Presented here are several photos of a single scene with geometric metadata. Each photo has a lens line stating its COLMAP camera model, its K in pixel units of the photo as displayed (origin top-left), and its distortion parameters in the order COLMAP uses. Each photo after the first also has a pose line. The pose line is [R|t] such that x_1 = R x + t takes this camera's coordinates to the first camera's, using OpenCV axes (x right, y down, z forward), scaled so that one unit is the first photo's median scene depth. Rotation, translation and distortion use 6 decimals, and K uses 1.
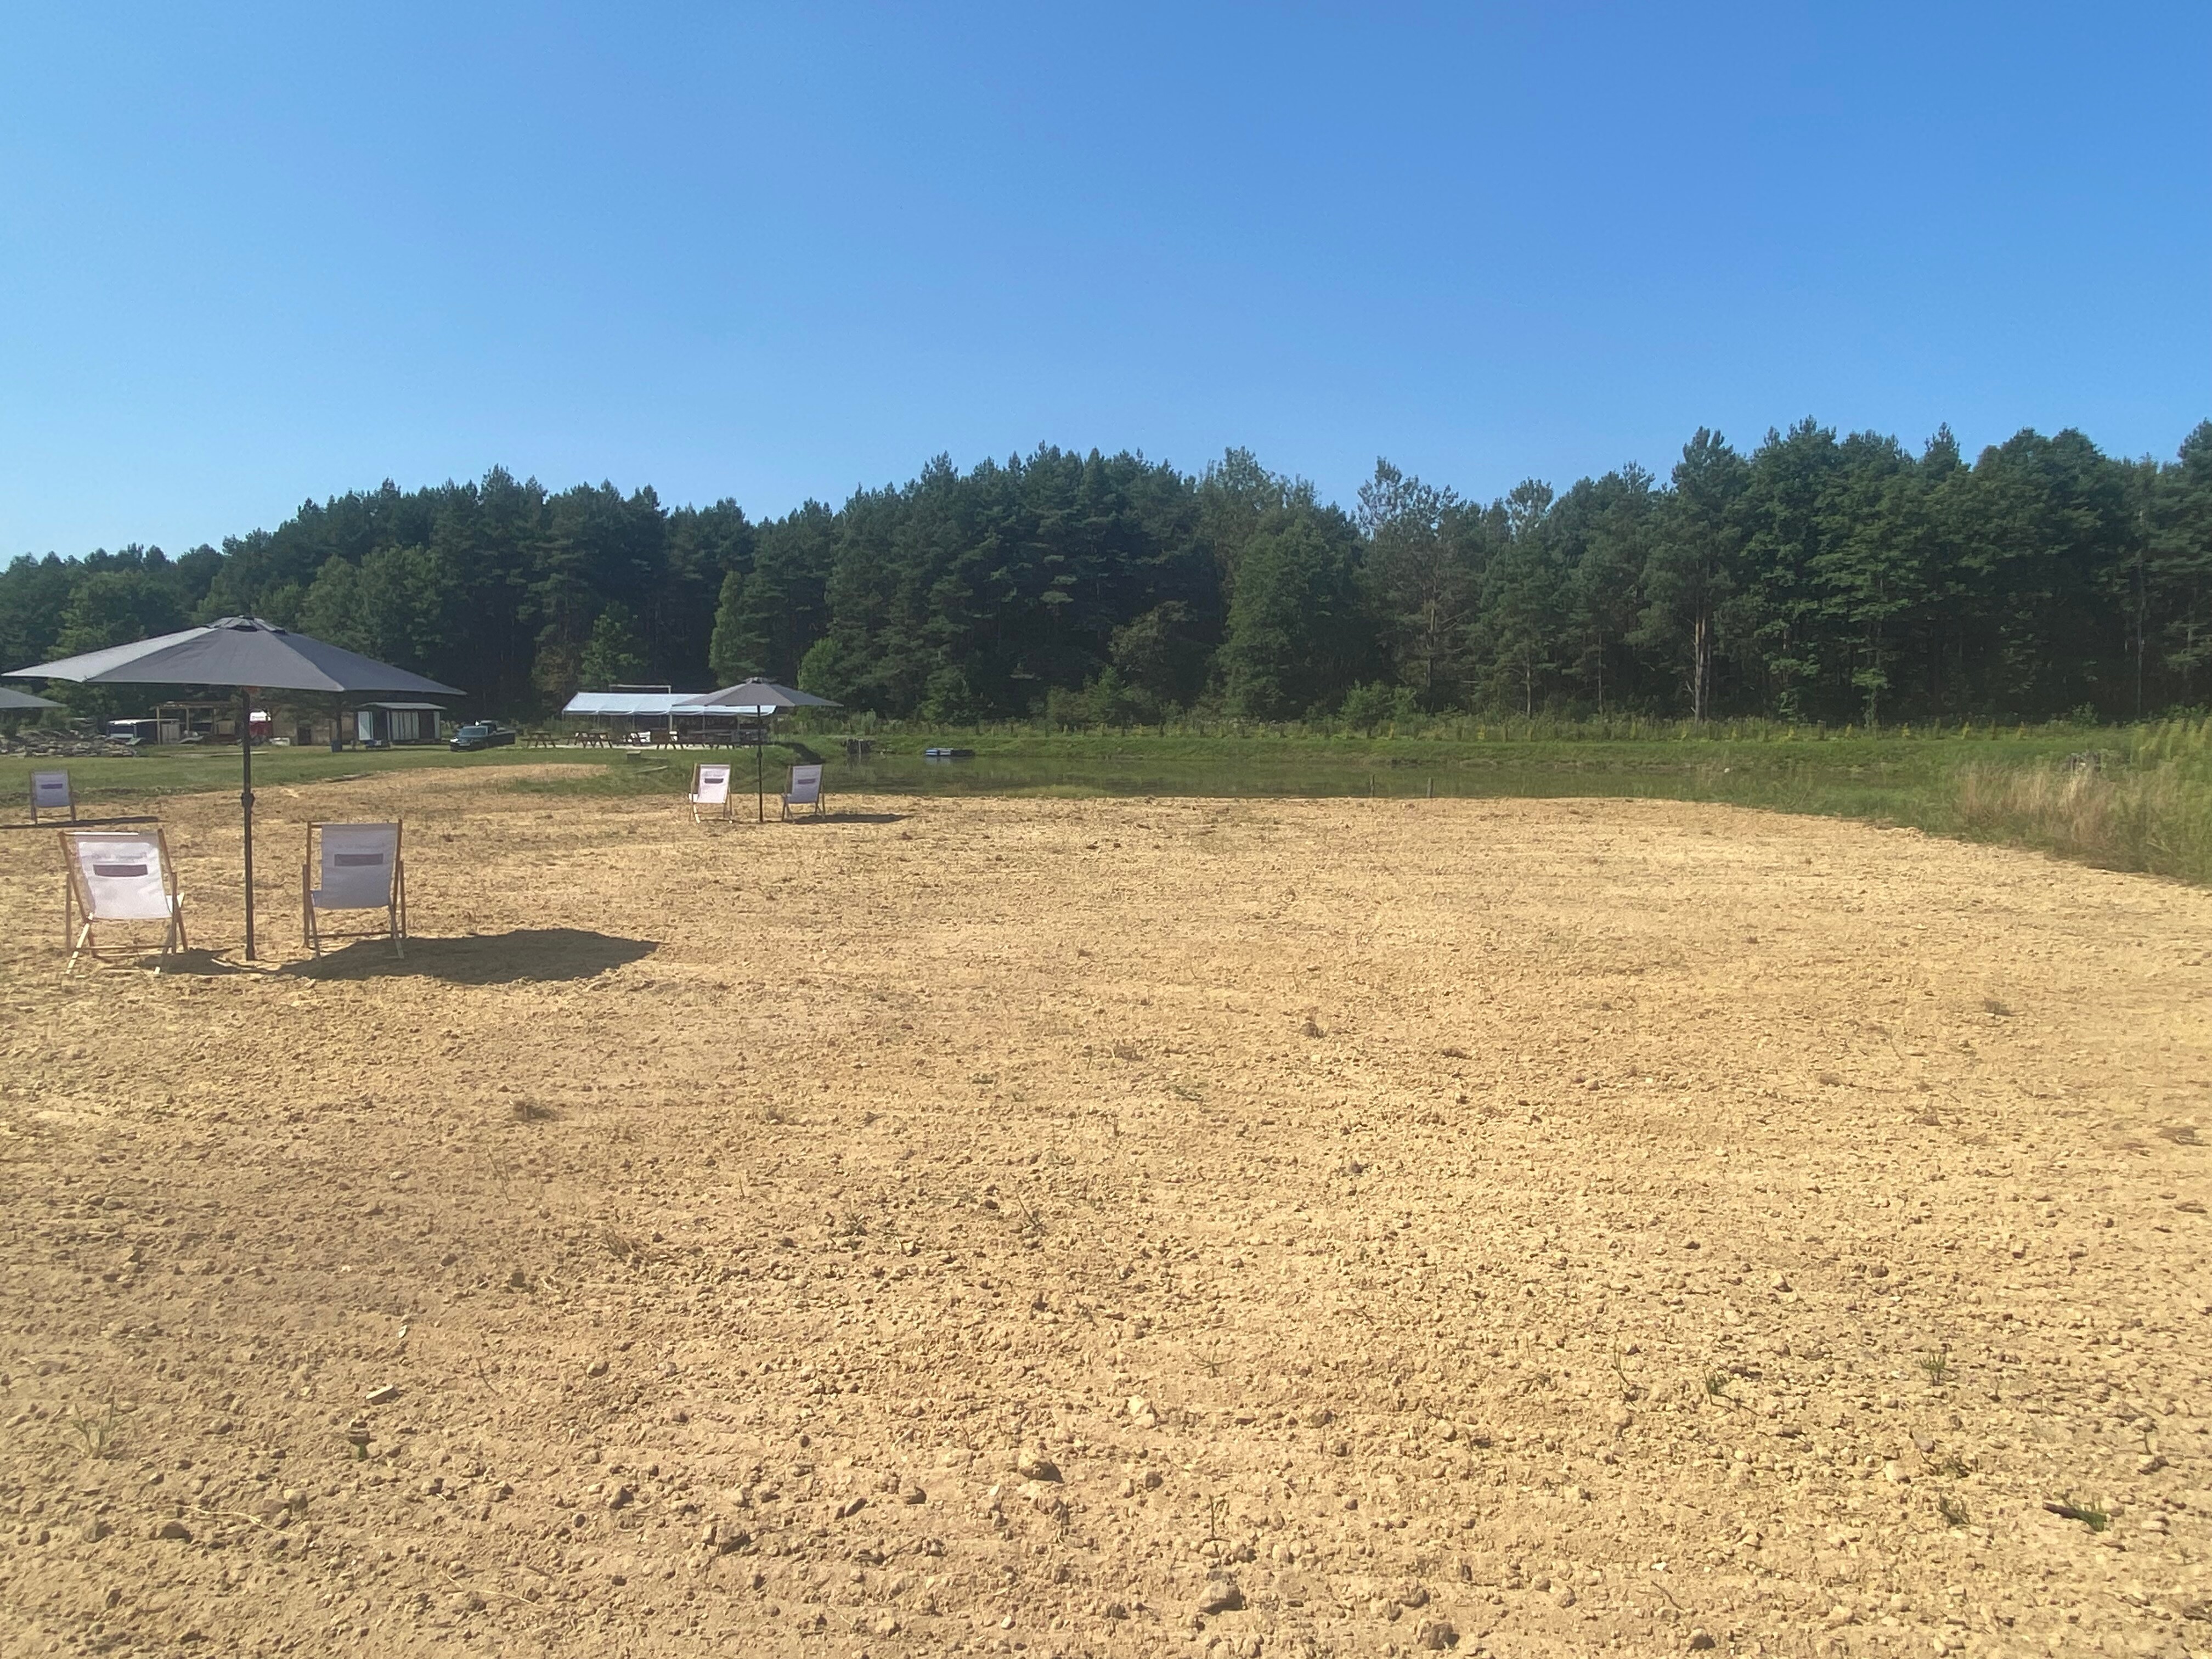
lens RADIAL K [[1416.9, 0, 1095.8], [0, 1416.9, 808.0], [0, 0, 1]] dist [0.021388, -0.037172]
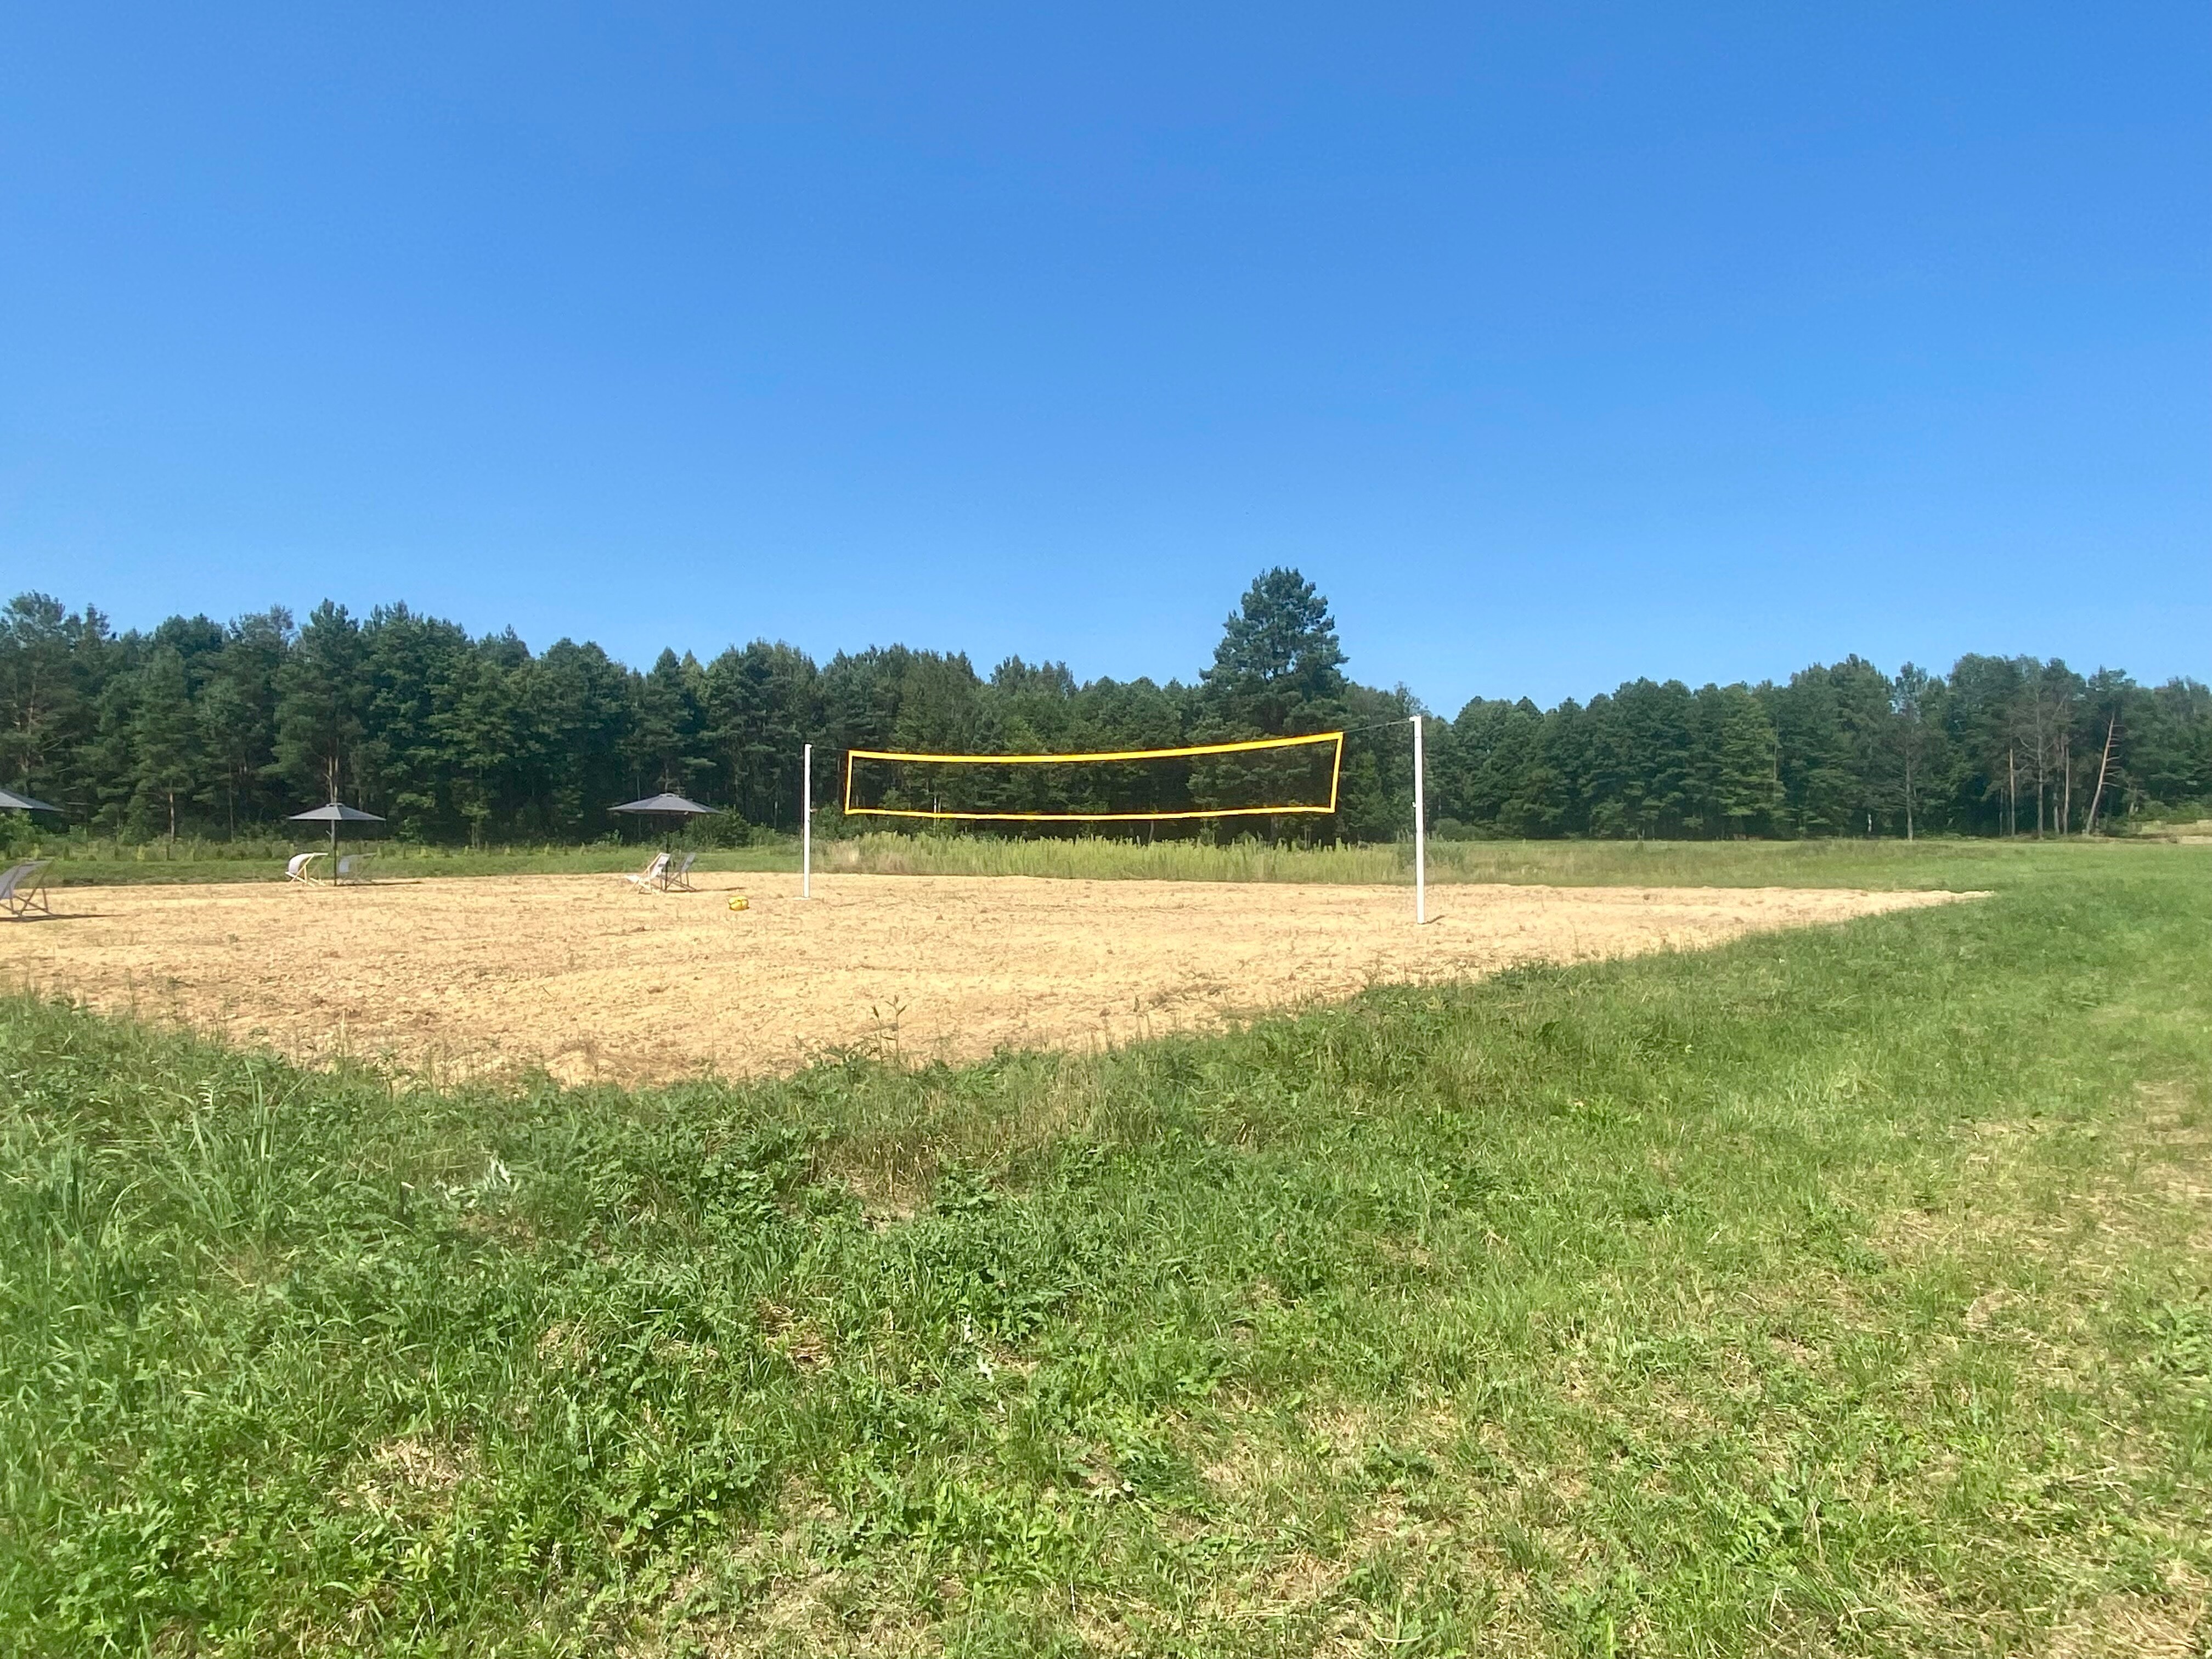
lens RADIAL K [[1416.9, 0, 1124.0], [0, 1416.9, 822.1], [0, 0, 1]] dist [0.021388, -0.037172]
pose [[0.488816, 0.013054, 0.872289, -0.304140], [0.056824, 0.997288, -0.046767, 0.015523], [-0.870534, 0.072428, 0.486749, -0.163795]]
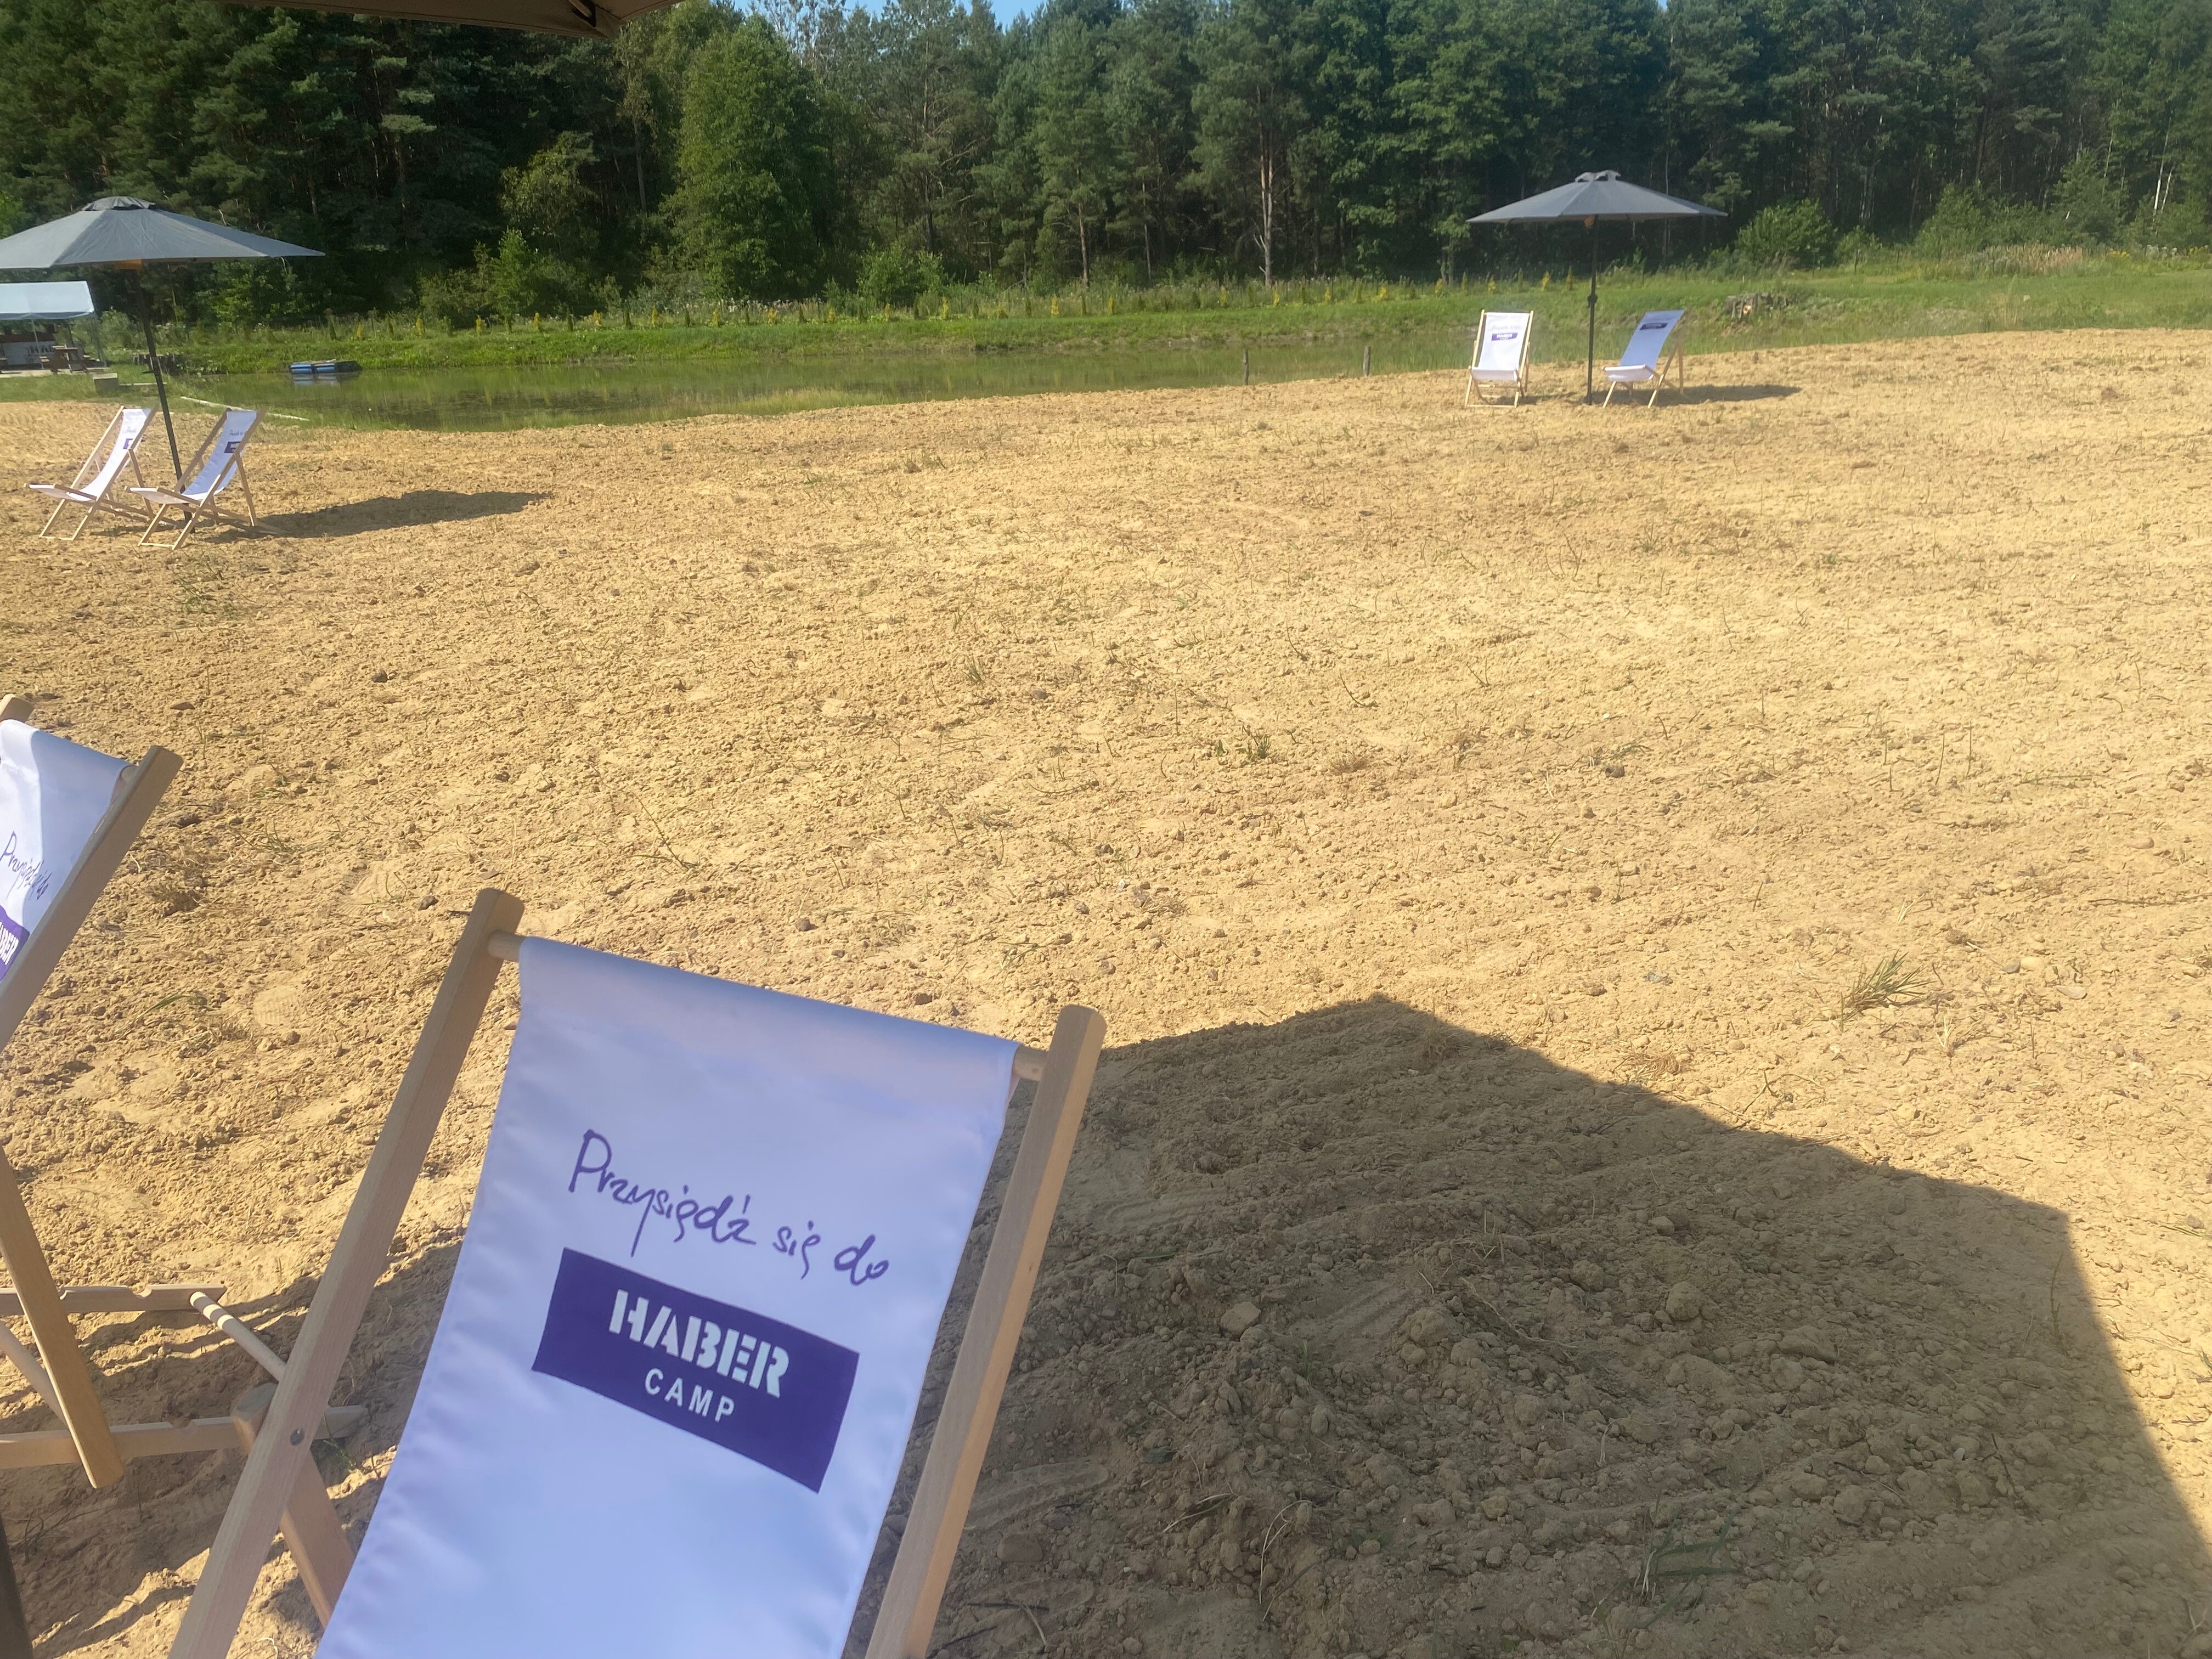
lens RADIAL K [[1715.4, 0, 1094.7], [0, 1715.4, 826.1], [0, 0, 1]] dist [0.047296, -0.051456]
pose [[0.872899, -0.174416, 0.455660, -0.226269], [0.066497, 0.967734, 0.243040, -0.002404], [-0.483348, -0.181850, 0.856333, 0.078379]]
